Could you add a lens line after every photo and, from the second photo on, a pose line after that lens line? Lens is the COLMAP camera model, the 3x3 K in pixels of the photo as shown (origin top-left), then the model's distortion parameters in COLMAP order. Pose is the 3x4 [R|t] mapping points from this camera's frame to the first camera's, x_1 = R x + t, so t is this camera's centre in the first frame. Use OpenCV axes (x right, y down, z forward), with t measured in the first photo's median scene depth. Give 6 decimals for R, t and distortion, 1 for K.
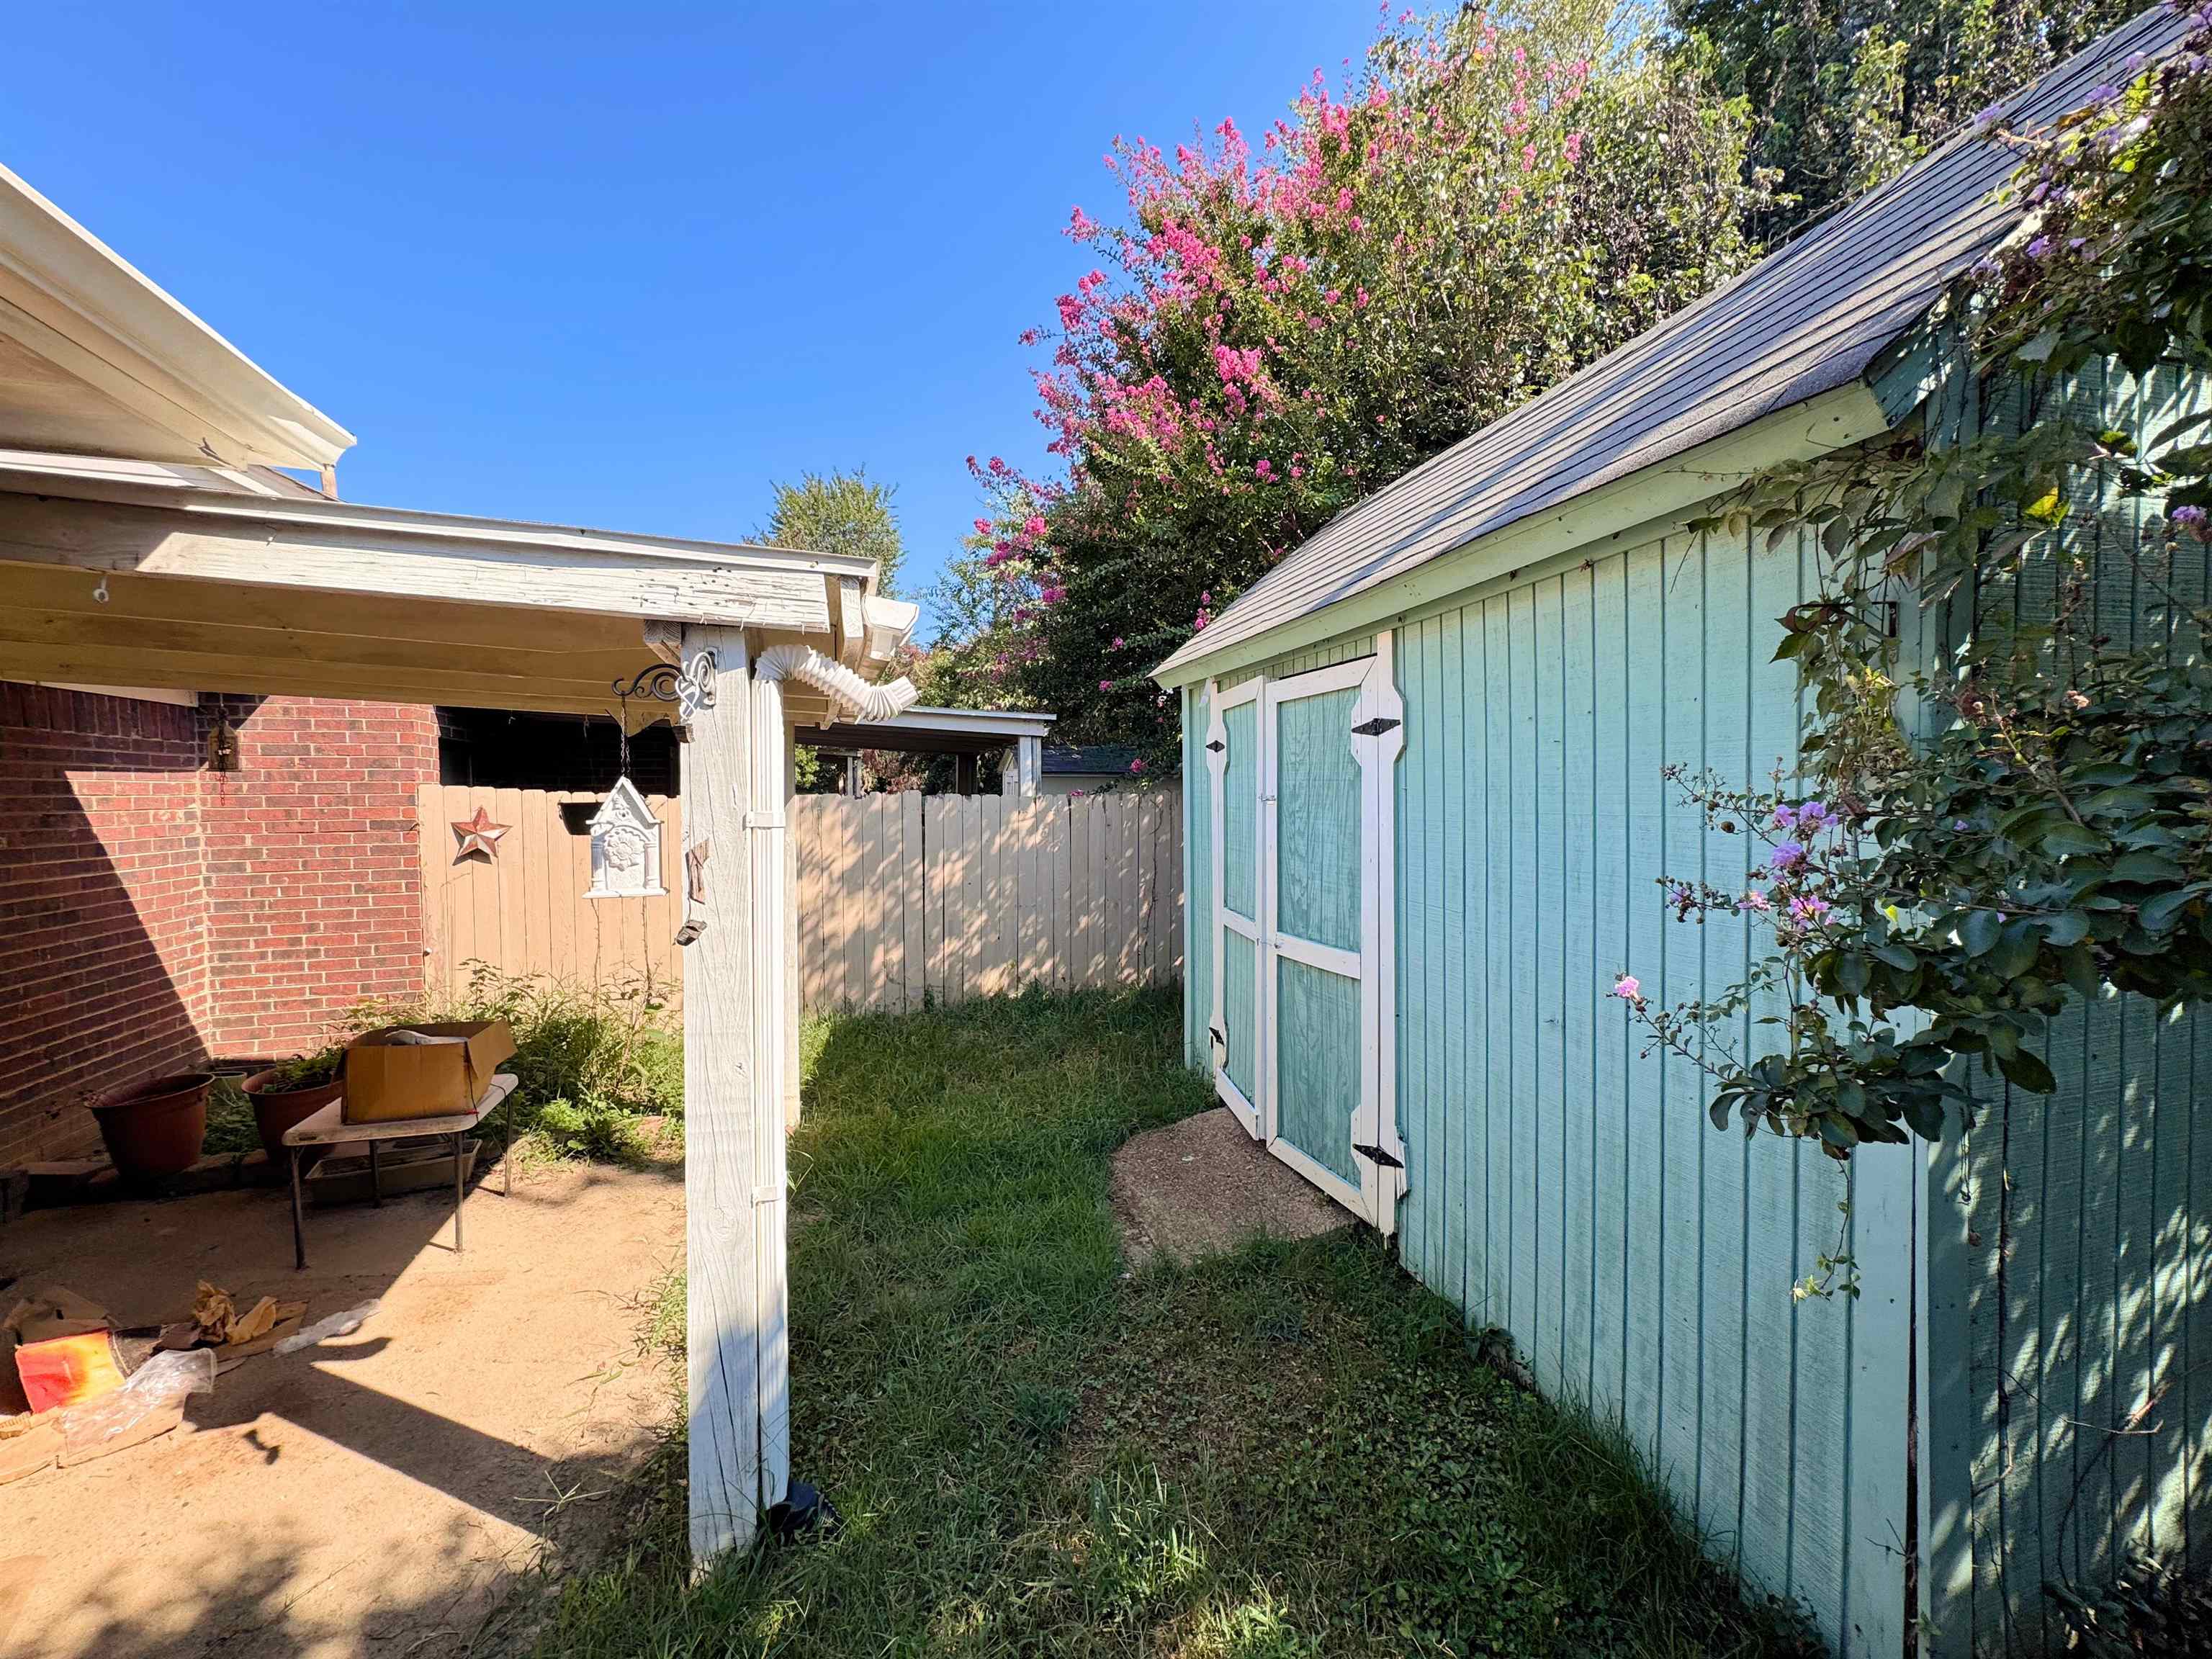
lens RADIAL K [[879.3, 0, 1105.6], [0, 879.3, 829.6], [0, 0, 1]] dist [-0.003364, -0.000450]
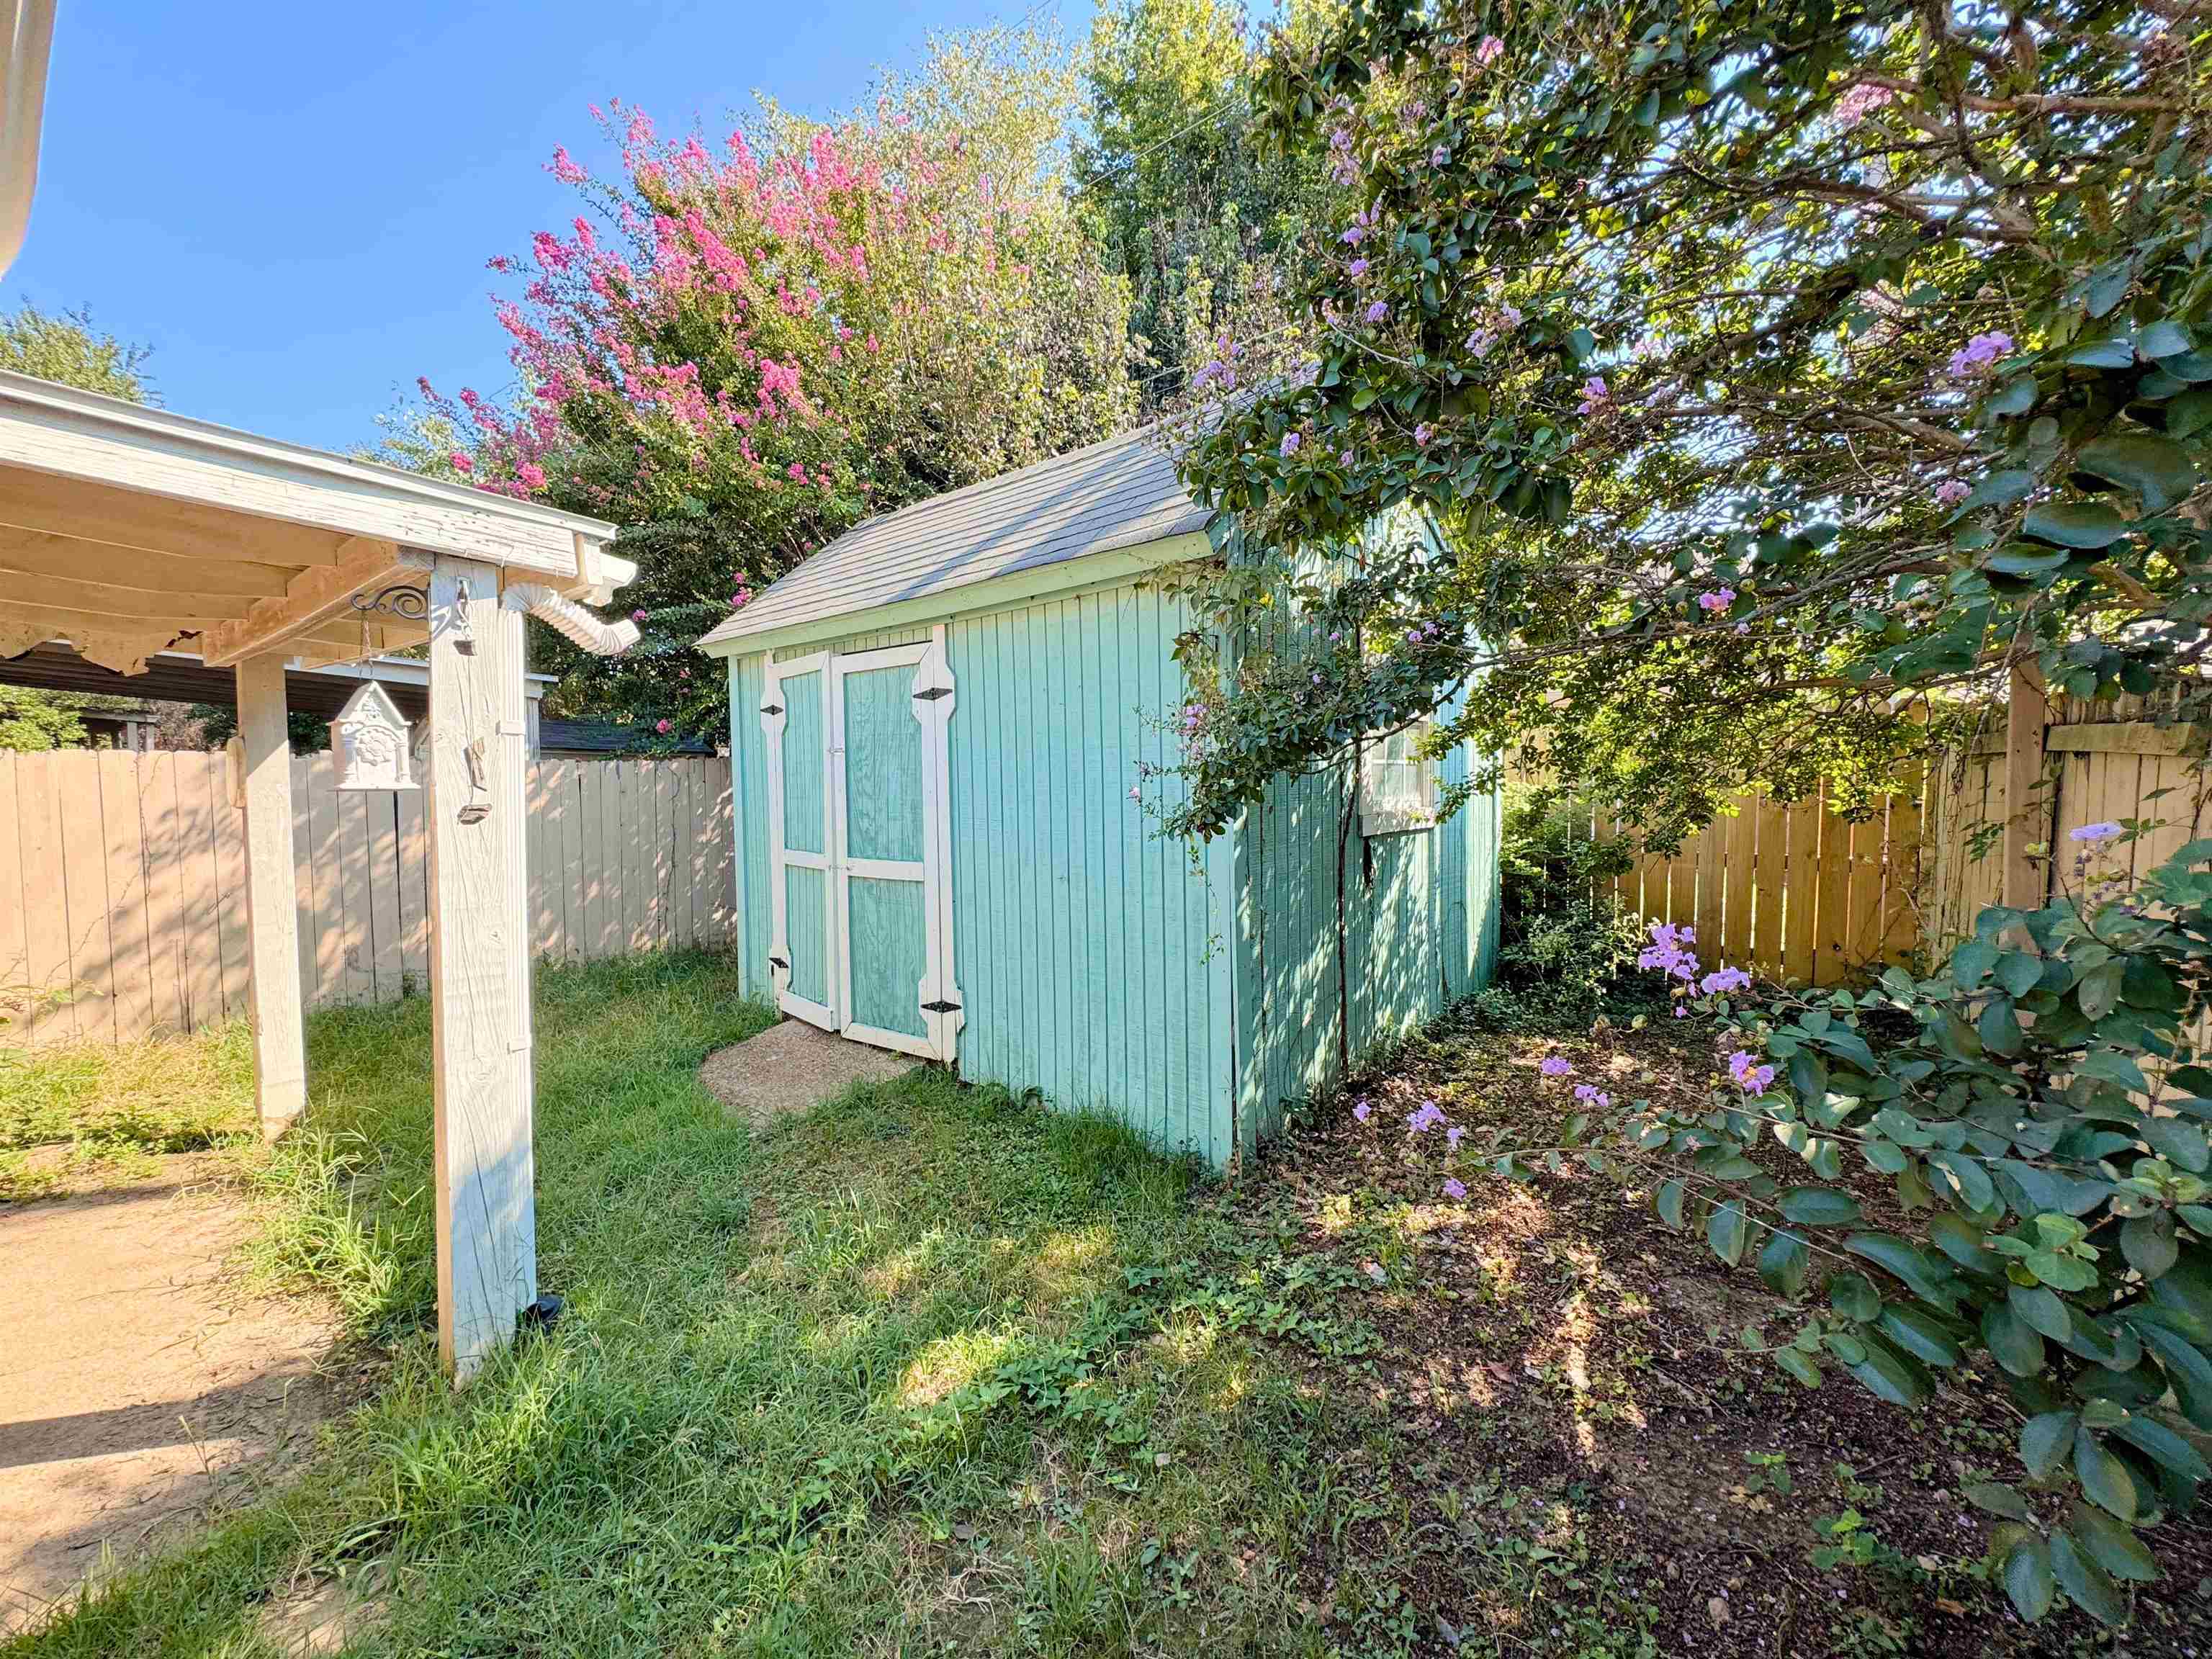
lens RADIAL K [[879.3, 0, 1111.2], [0, 879.3, 831.1], [0, 0, 1]] dist [-0.003364, -0.000450]
pose [[0.815801, -0.028809, 0.577614, -0.258314], [0.024525, 0.999583, 0.015216, 0.081532], [-0.577812, 0.001753, 0.816168, -0.275247]]
